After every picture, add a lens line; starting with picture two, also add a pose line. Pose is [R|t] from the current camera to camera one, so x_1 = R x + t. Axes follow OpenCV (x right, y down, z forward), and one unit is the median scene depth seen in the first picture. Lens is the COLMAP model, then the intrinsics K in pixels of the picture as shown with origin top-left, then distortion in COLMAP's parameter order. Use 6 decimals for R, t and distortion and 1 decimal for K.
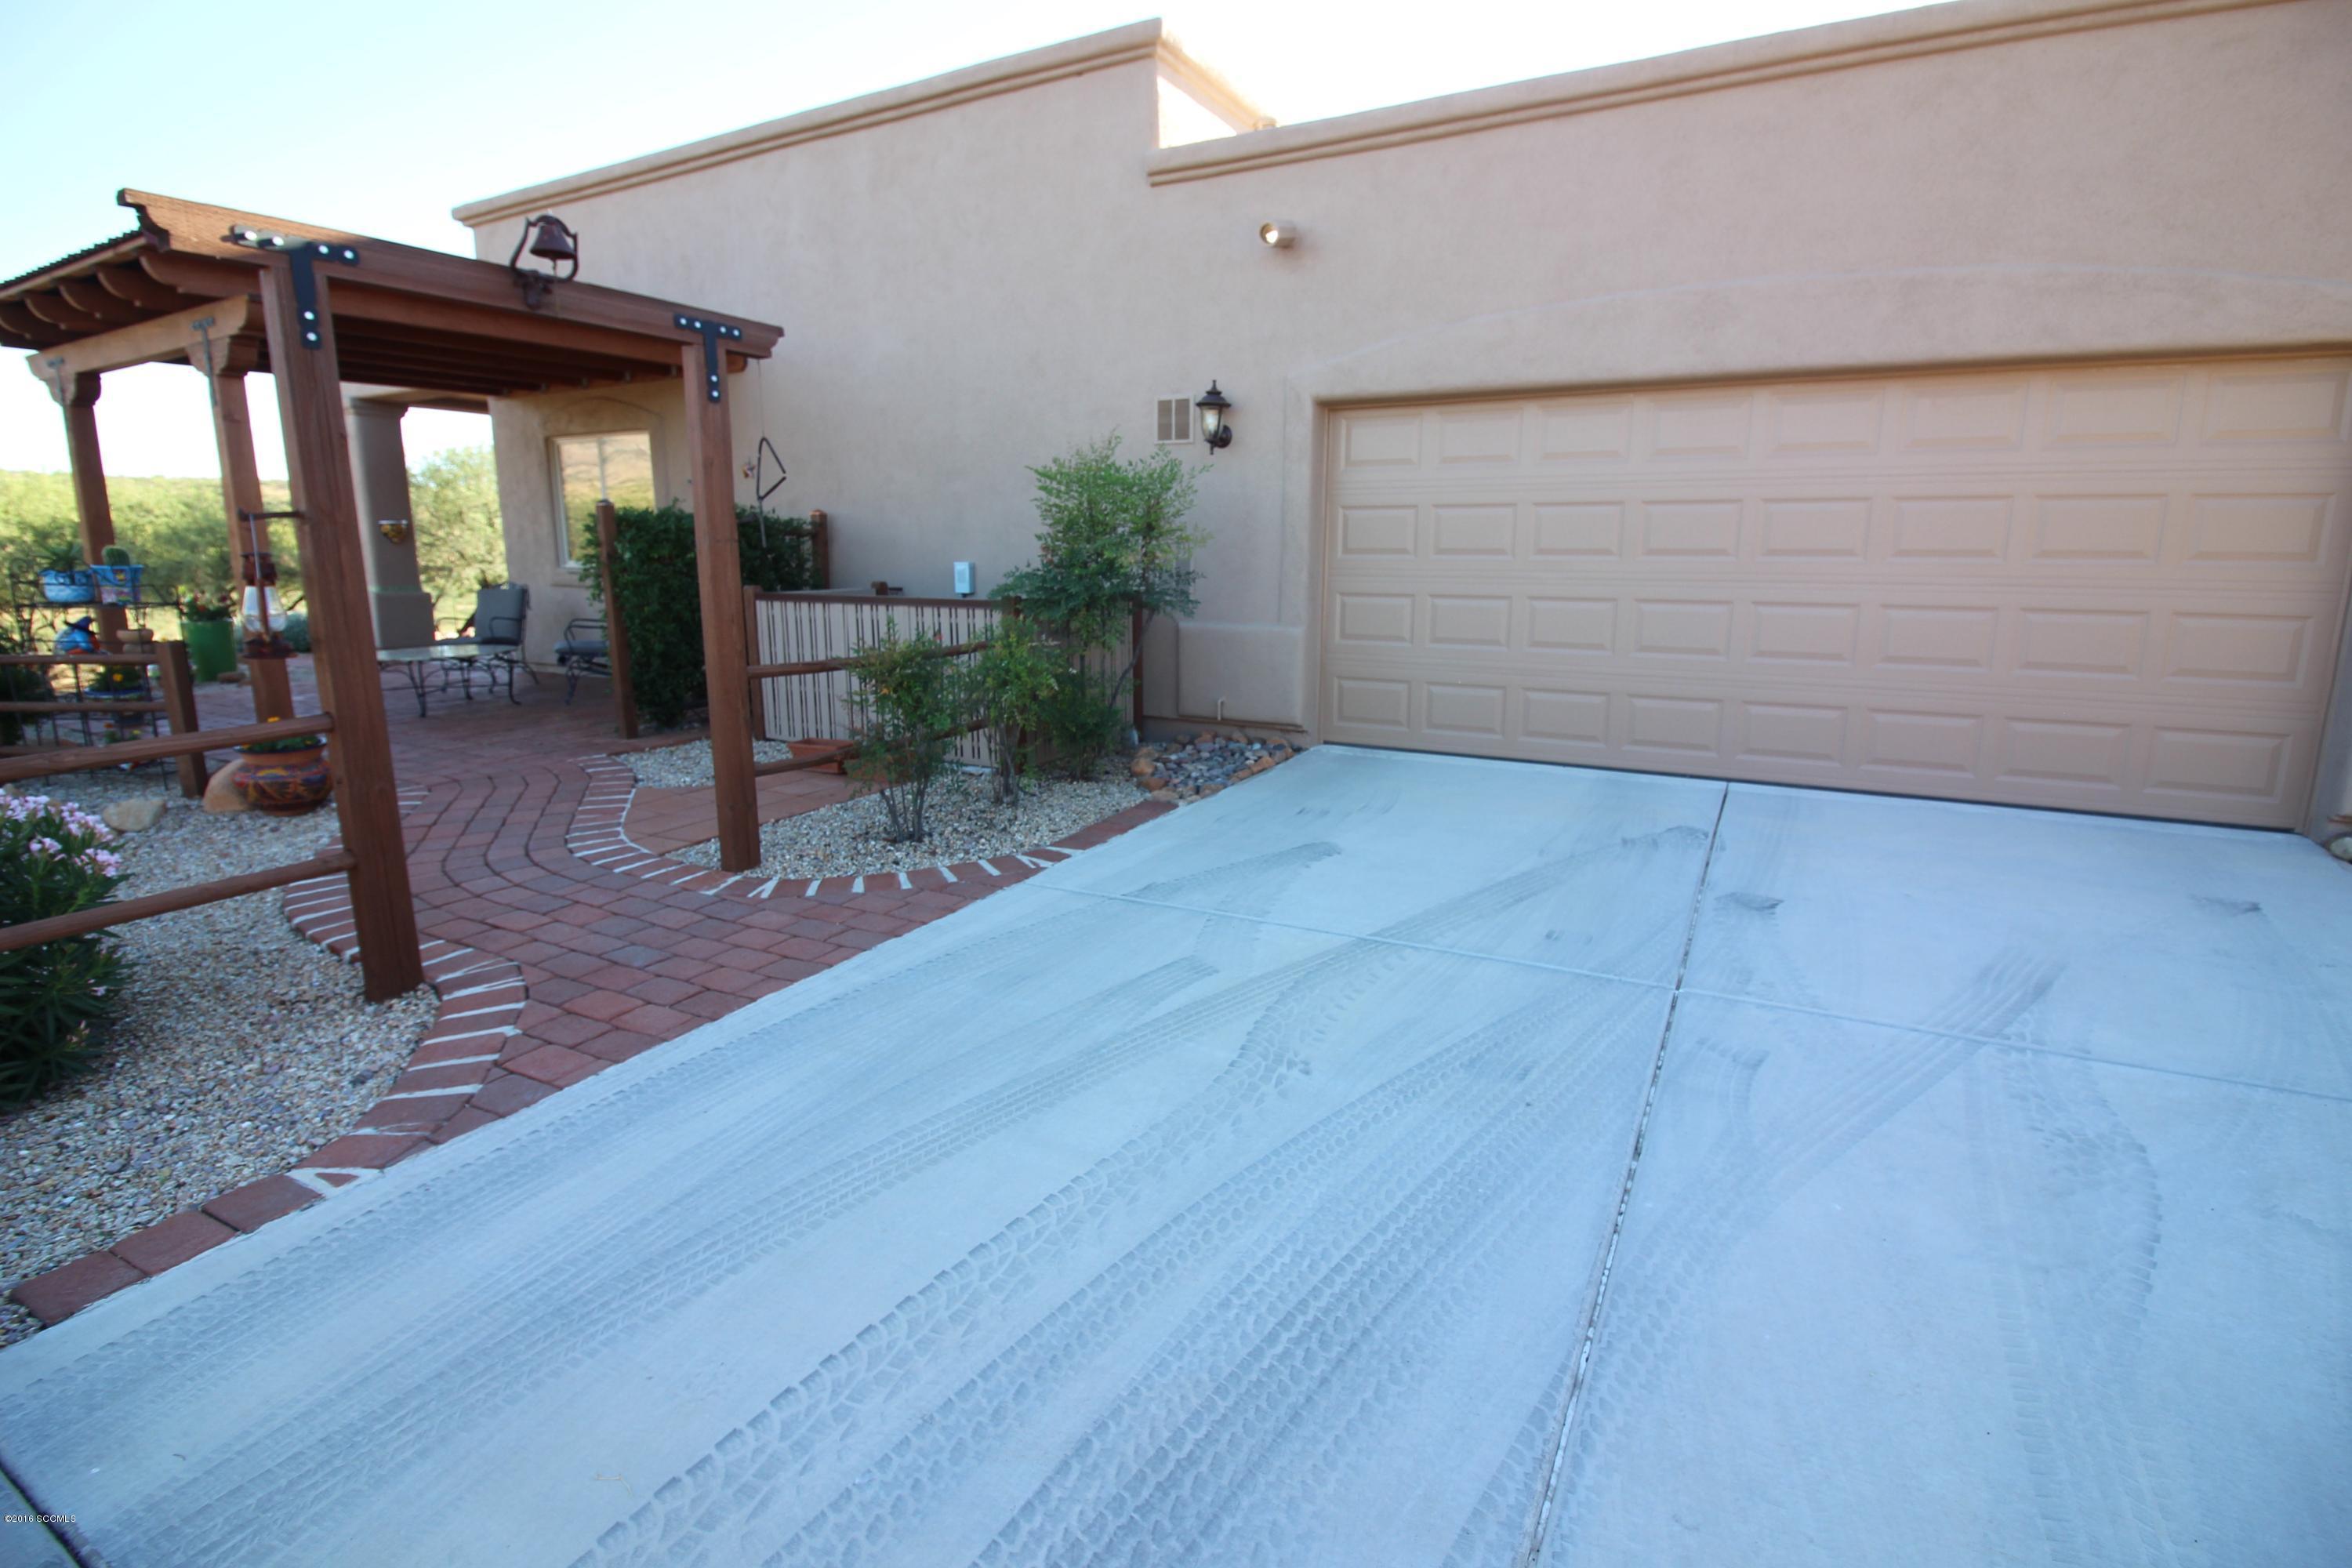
lens RADIAL K [[1089.4, 0, 1174.4], [0, 1089.4, 758.2], [0, 0, 1]] dist [-0.000852, -0.010519]
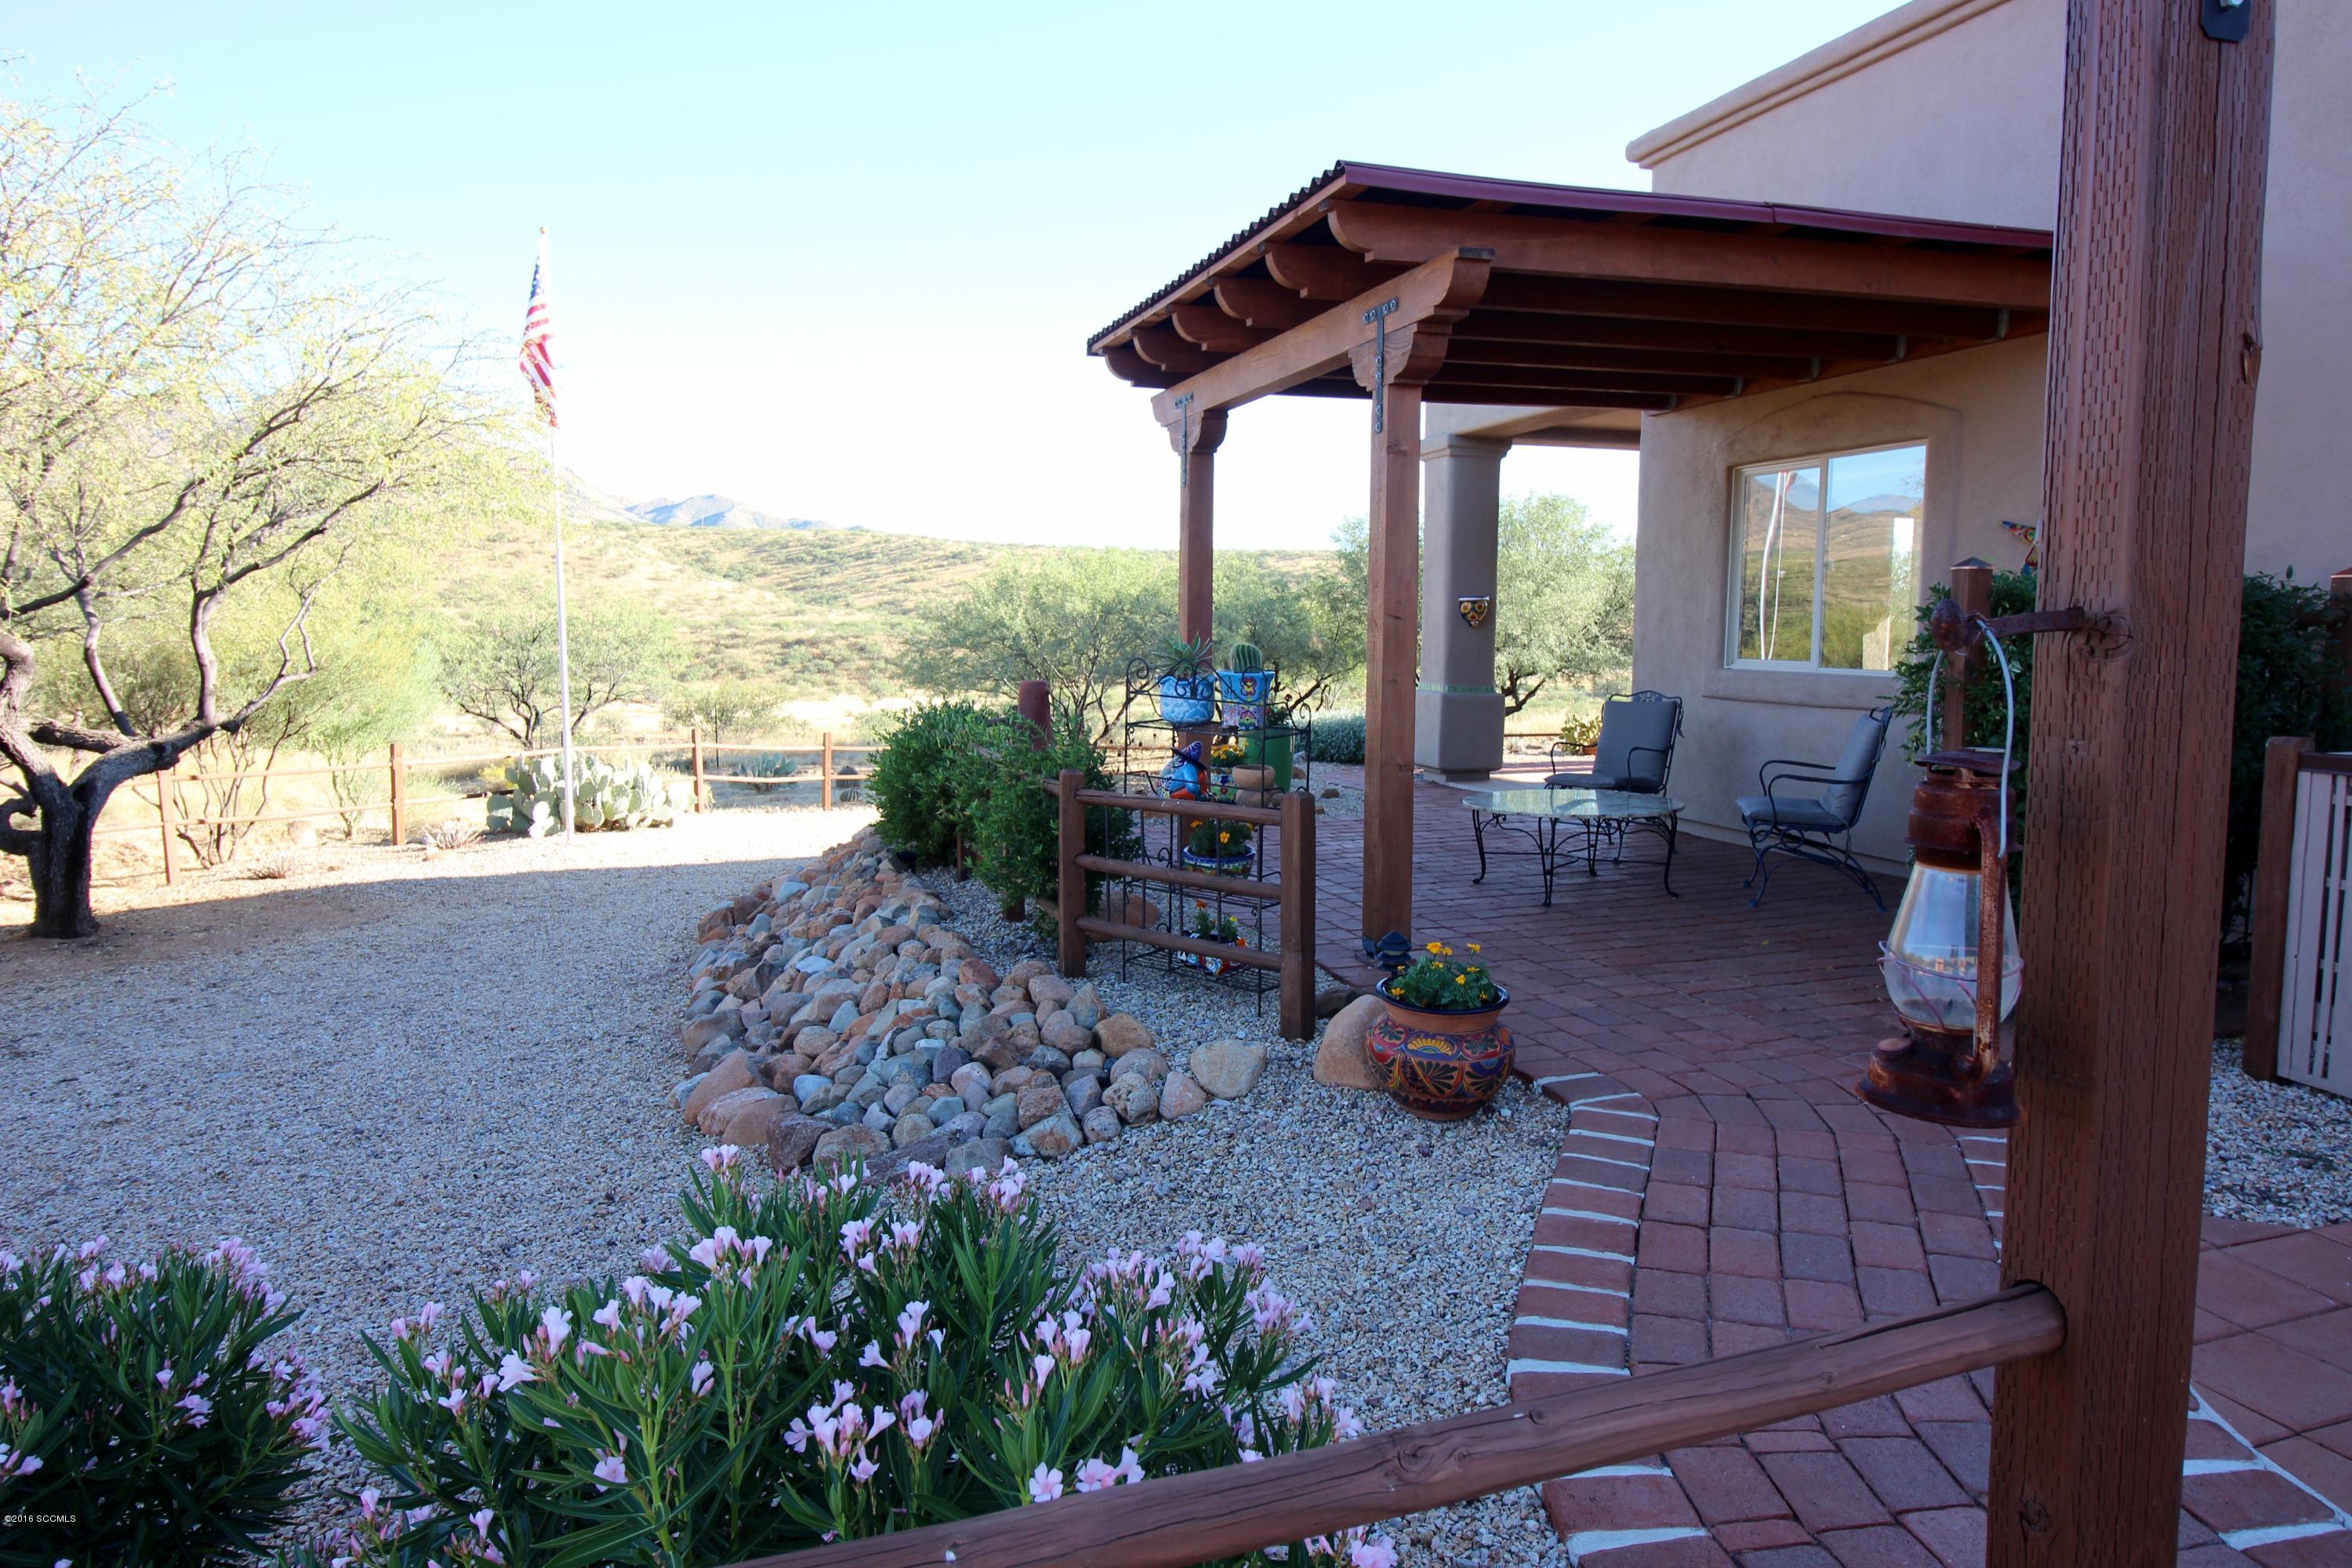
lens RADIAL K [[1501.0, 0, 1186.0], [0, 1501.0, 770.5], [0, 0, 1]] dist [0.005322, 0.000123]
pose [[0.738170, 0.066814, -0.671297, -0.291906], [-0.128967, 0.990707, -0.043210, -0.056393], [0.662172, 0.118472, 0.739928, 0.225758]]
